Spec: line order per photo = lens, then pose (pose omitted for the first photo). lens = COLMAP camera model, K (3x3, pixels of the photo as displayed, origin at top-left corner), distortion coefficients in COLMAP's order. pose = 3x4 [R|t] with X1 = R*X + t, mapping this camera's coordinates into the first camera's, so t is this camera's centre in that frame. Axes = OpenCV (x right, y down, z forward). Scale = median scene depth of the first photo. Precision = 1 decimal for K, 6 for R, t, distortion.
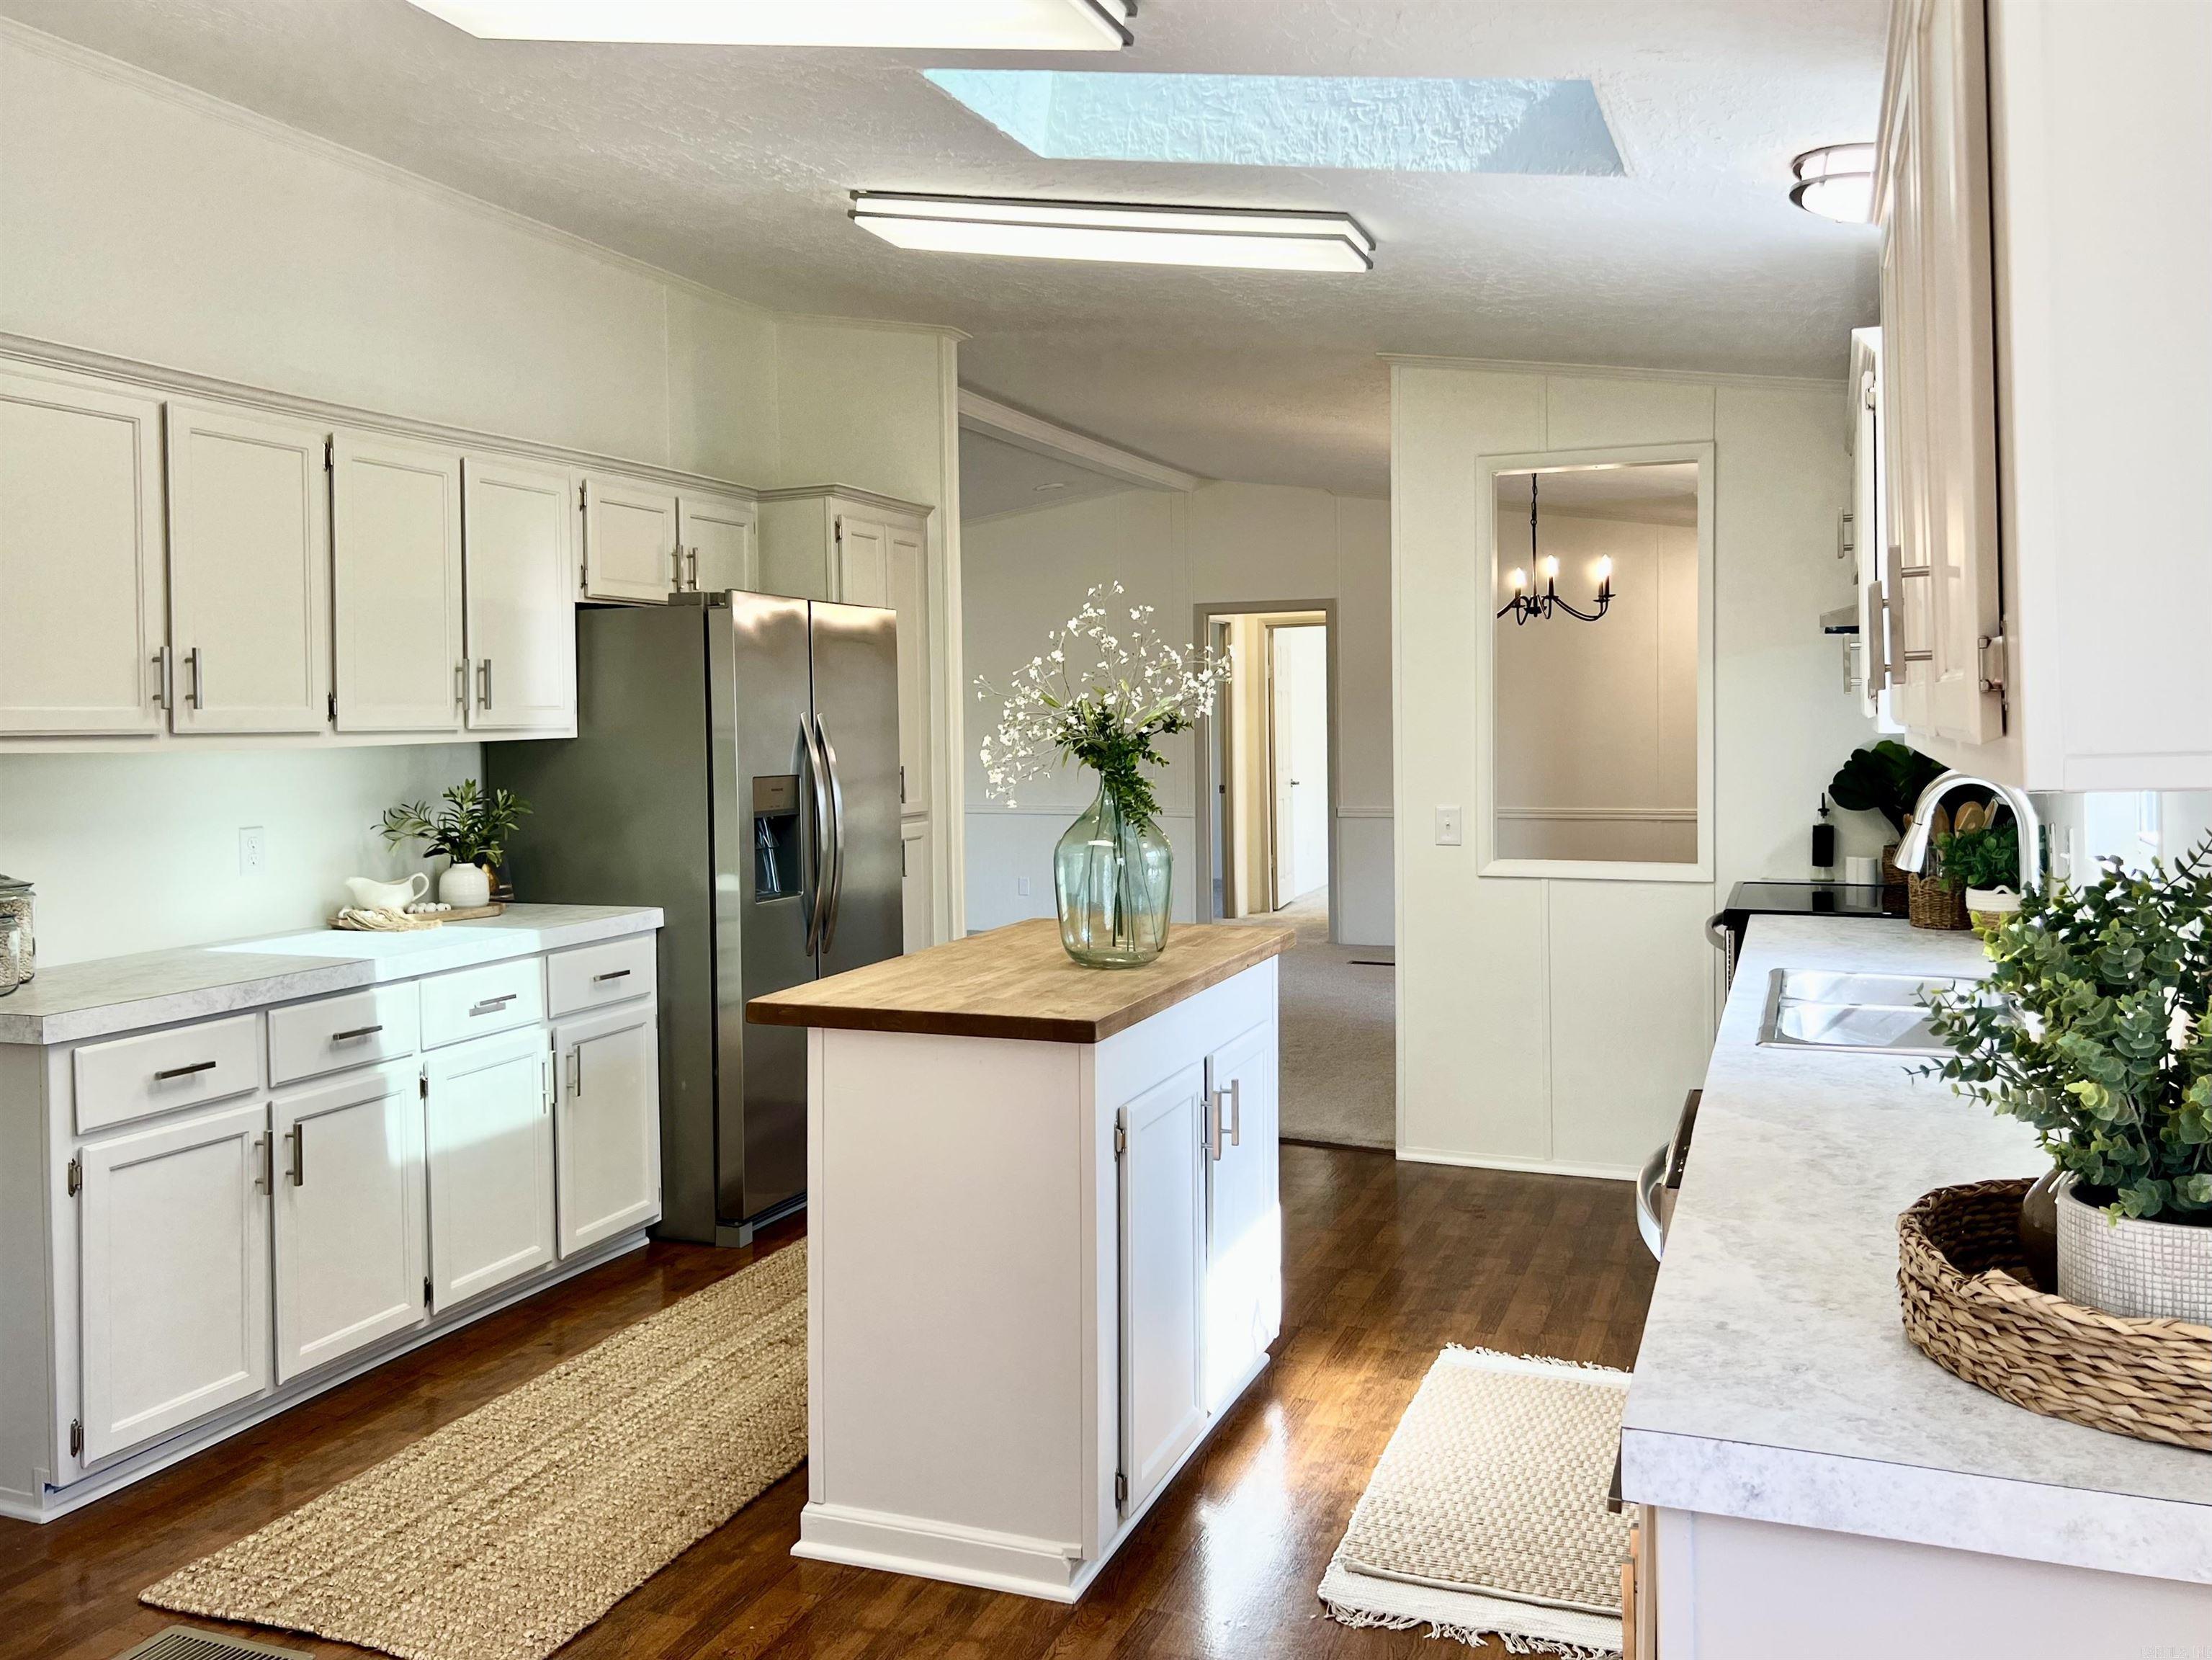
lens RADIAL K [[1781.5, 0, 1119.6], [0, 1781.5, 819.5], [0, 0, 1]] dist [0.015048, -0.011044]
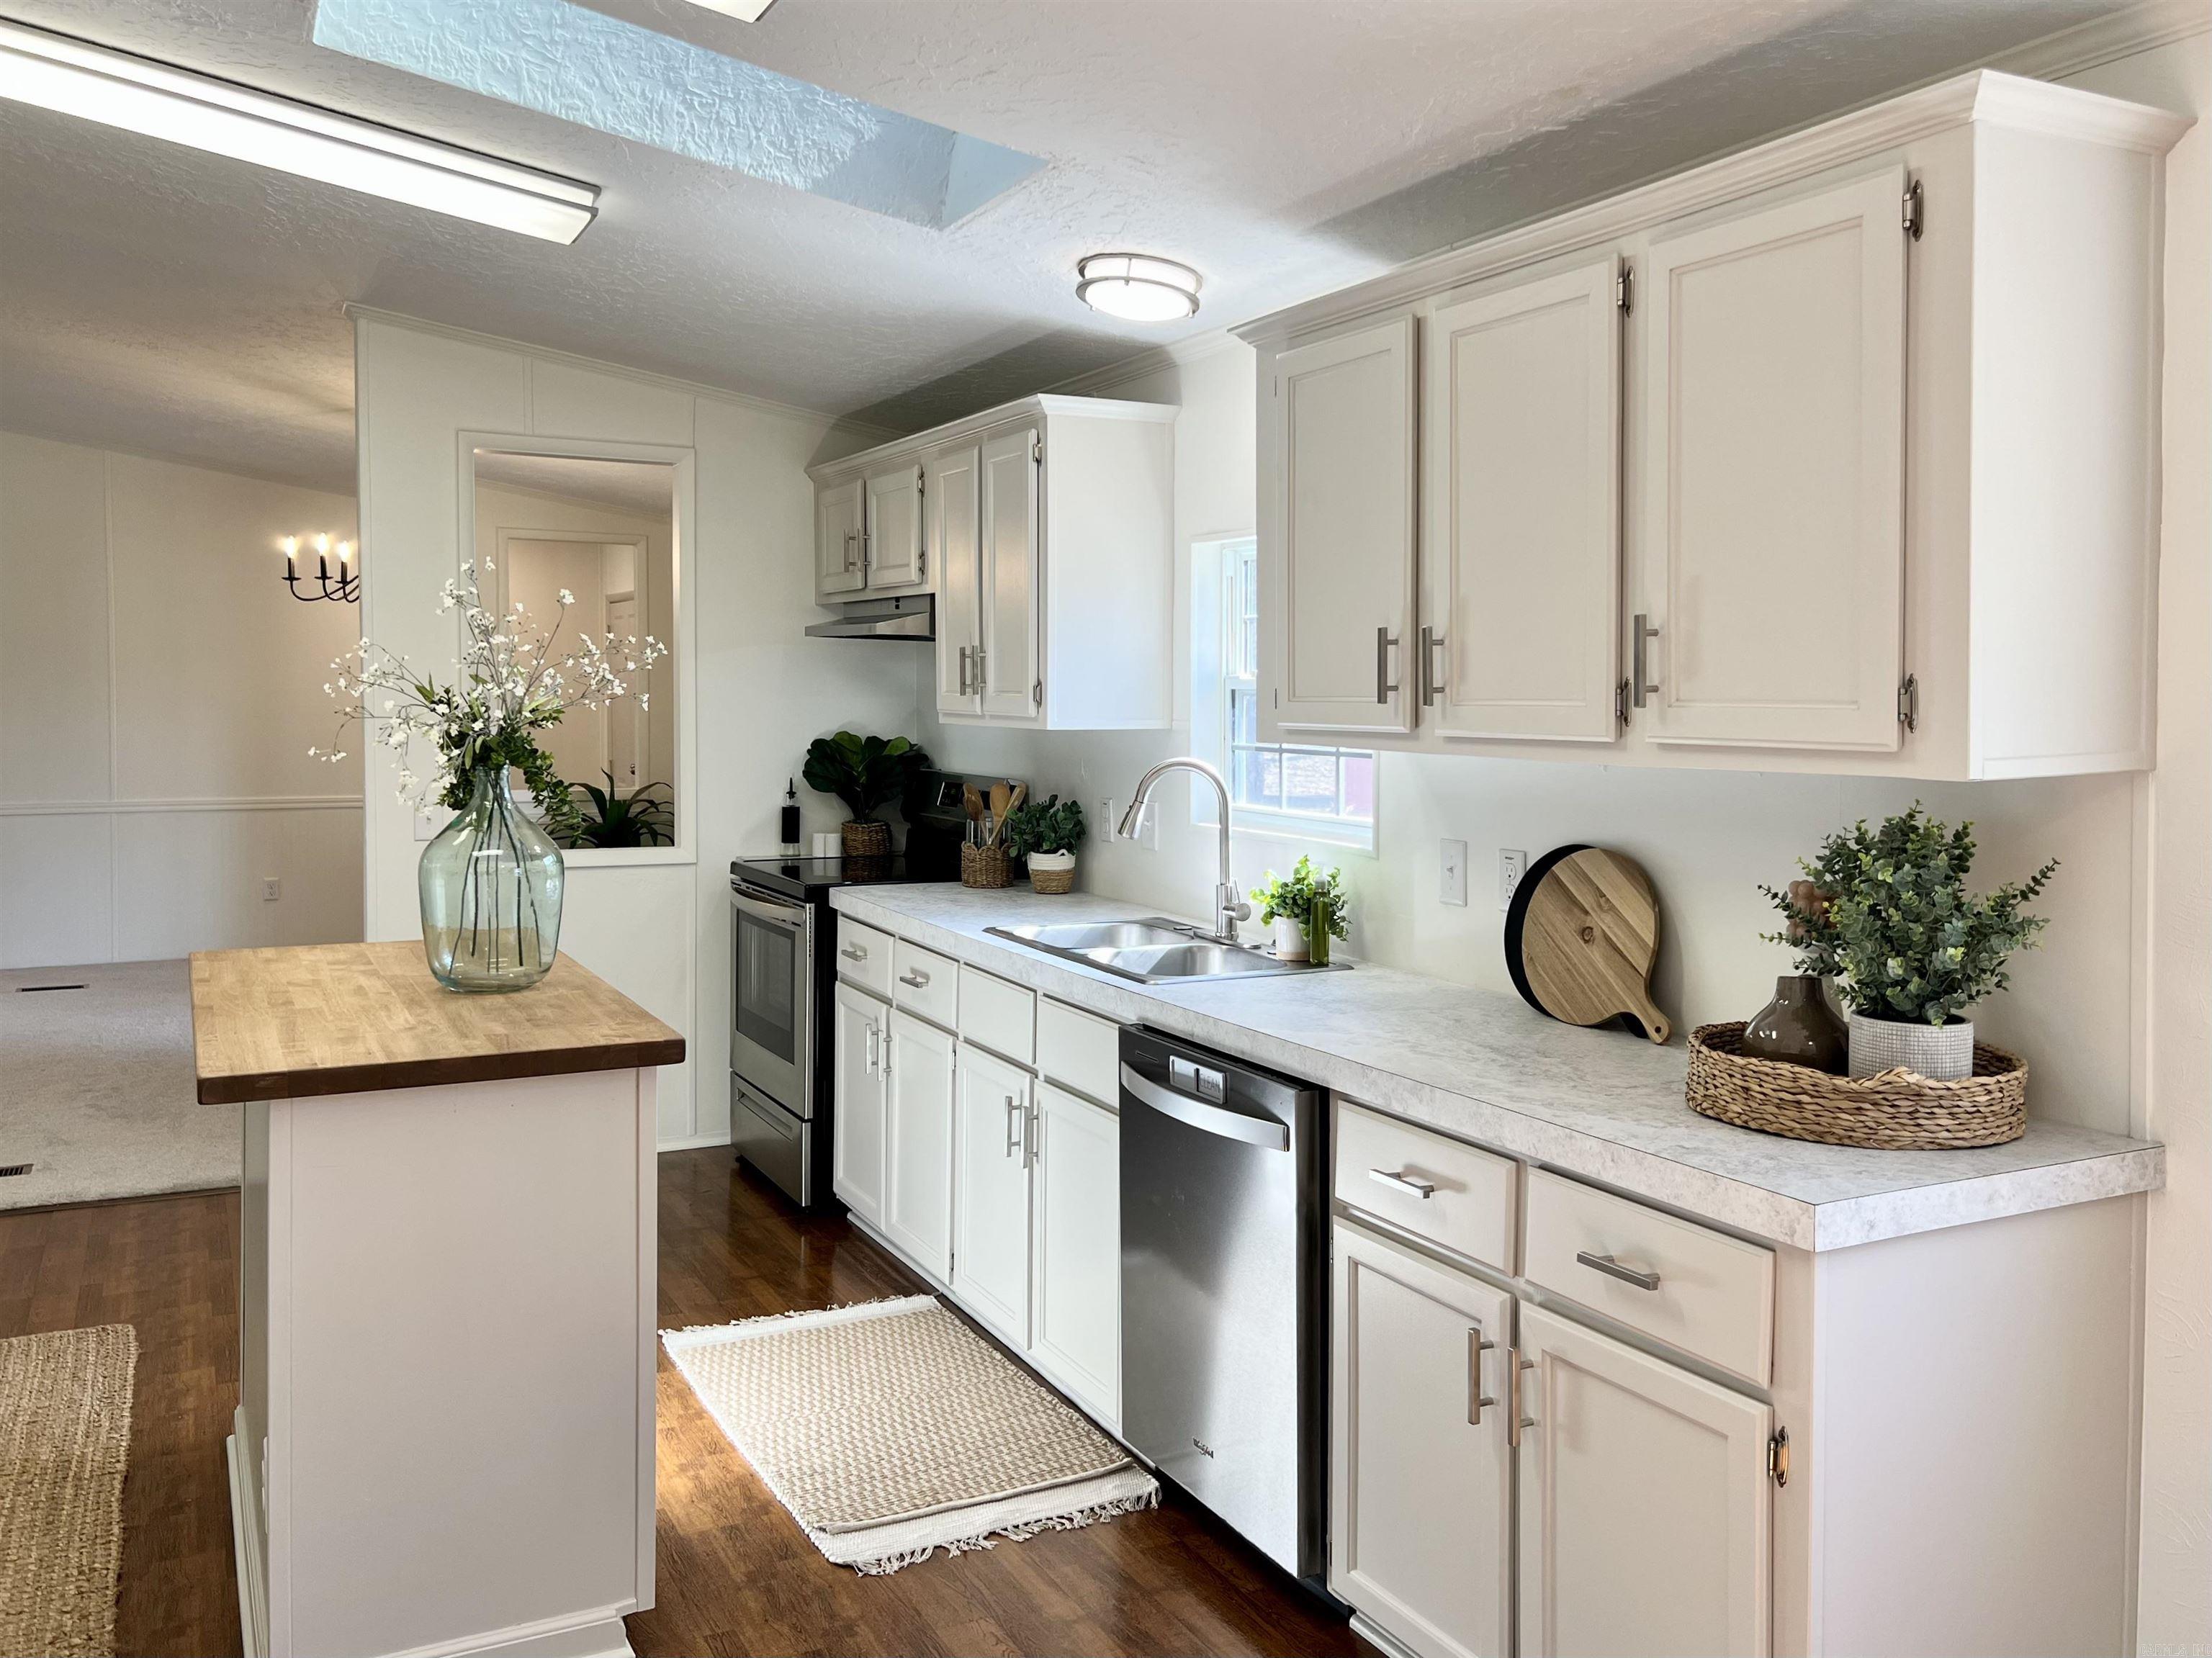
lens RADIAL K [[1781.1, 0, 1112.4], [0, 1781.1, 840.6], [0, 0, 1]] dist [0.015048, -0.011044]
pose [[0.665311, -0.046694, 0.745104, -0.468577], [0.029066, 0.998906, 0.036646, -0.015885], [-0.746000, -0.002723, 0.665940, 0.165951]]
